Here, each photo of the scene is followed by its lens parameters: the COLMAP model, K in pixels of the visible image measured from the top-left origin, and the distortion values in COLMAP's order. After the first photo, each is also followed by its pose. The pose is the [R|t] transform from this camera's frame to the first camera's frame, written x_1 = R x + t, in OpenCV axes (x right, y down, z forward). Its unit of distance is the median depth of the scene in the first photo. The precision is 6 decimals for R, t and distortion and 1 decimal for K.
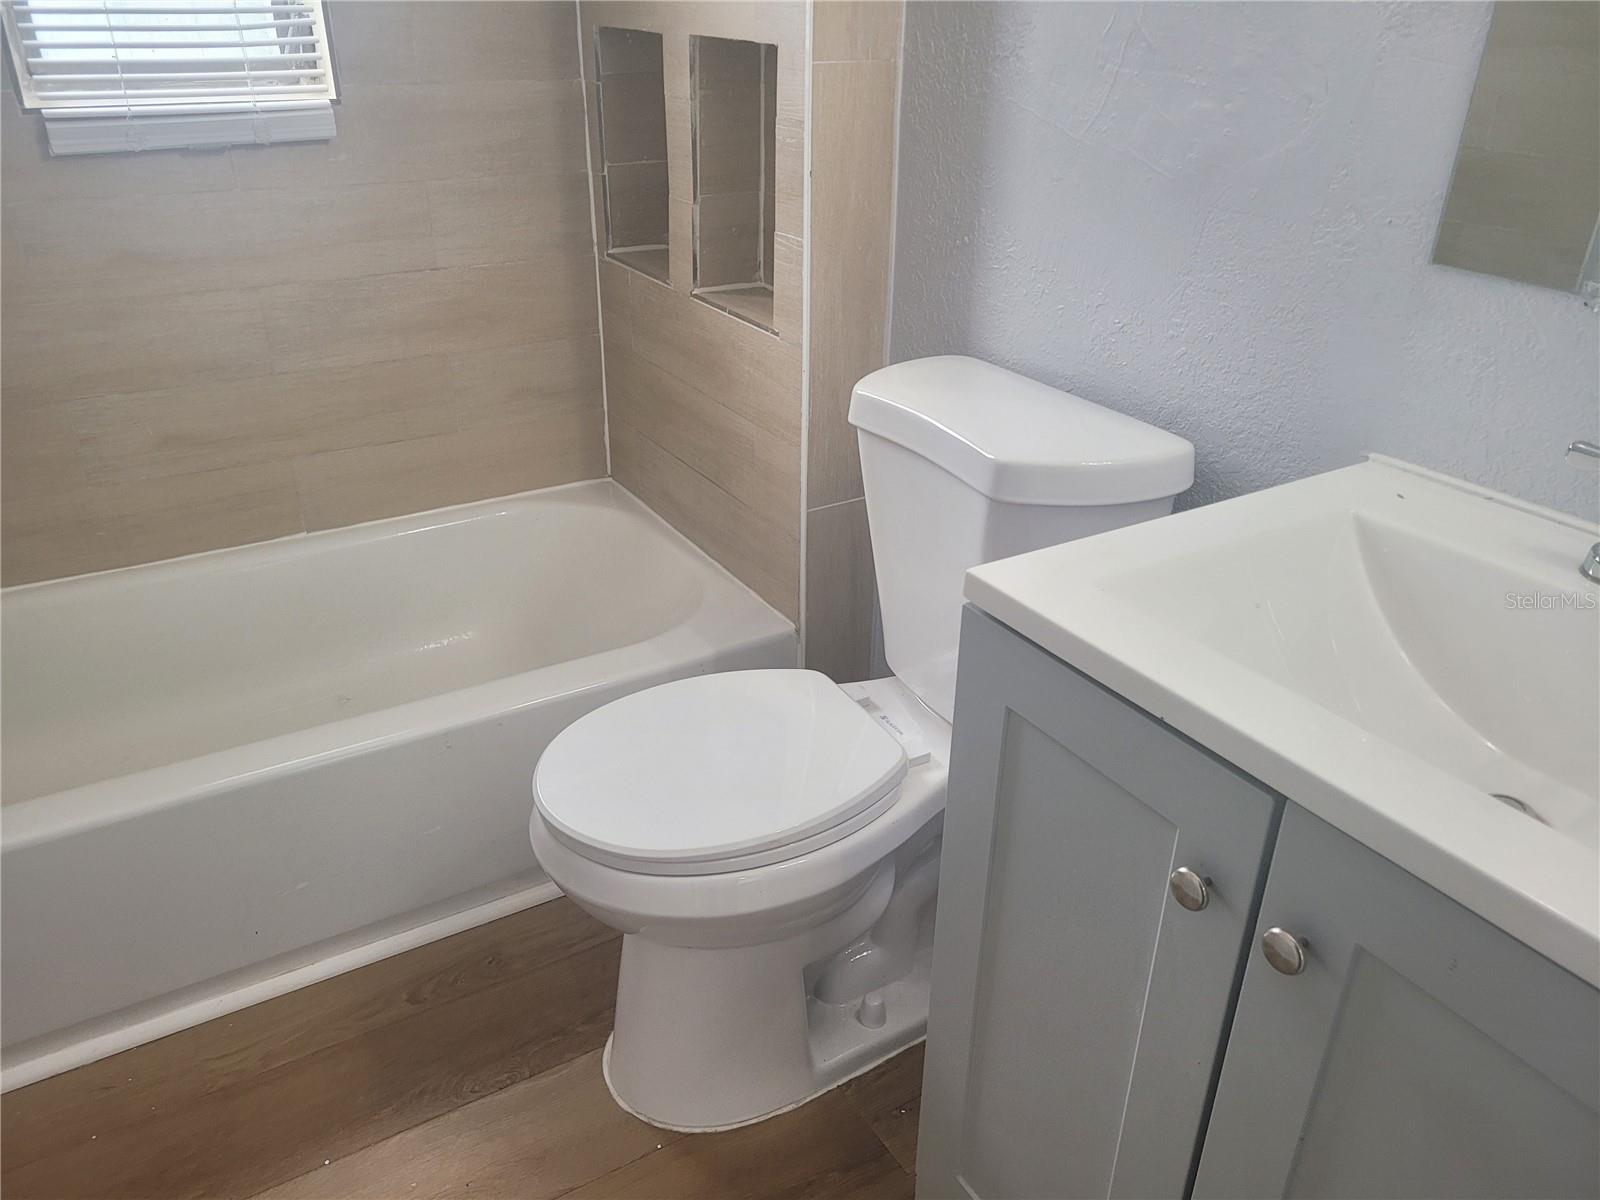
lens RADIAL K [[1202.7, 0, 803.2], [0, 1202.7, 604.8], [0, 0, 1]] dist [0.065668, -0.048839]
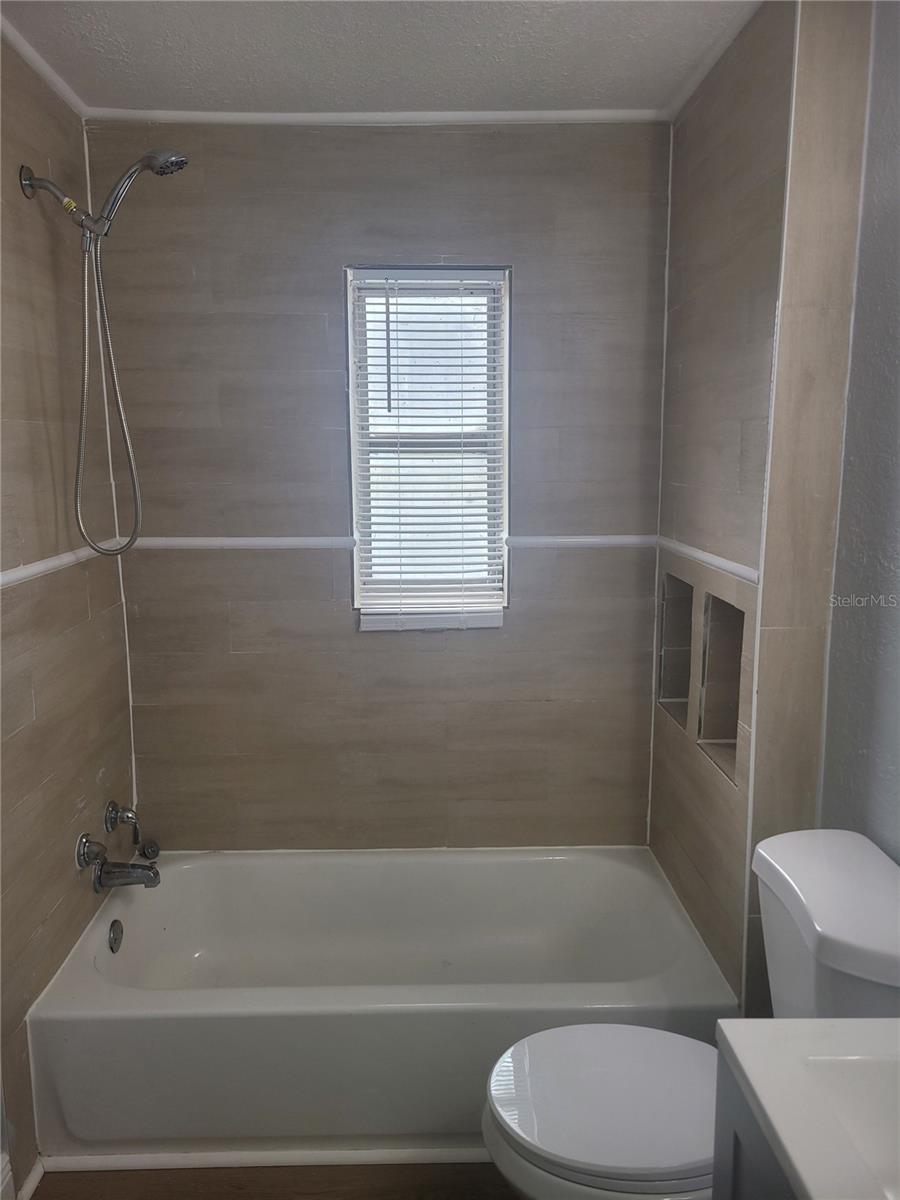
lens RADIAL K [[902.0, 0, 451.9], [0, 902.0, 598.6], [0, 0, 1]] dist [0.065668, -0.048839]
pose [[0.876173, 0.071117, -0.476722, 0.166993], [-0.215146, 0.942762, -0.254778, -0.076378], [0.431316, 0.325795, 0.841323, -0.130798]]
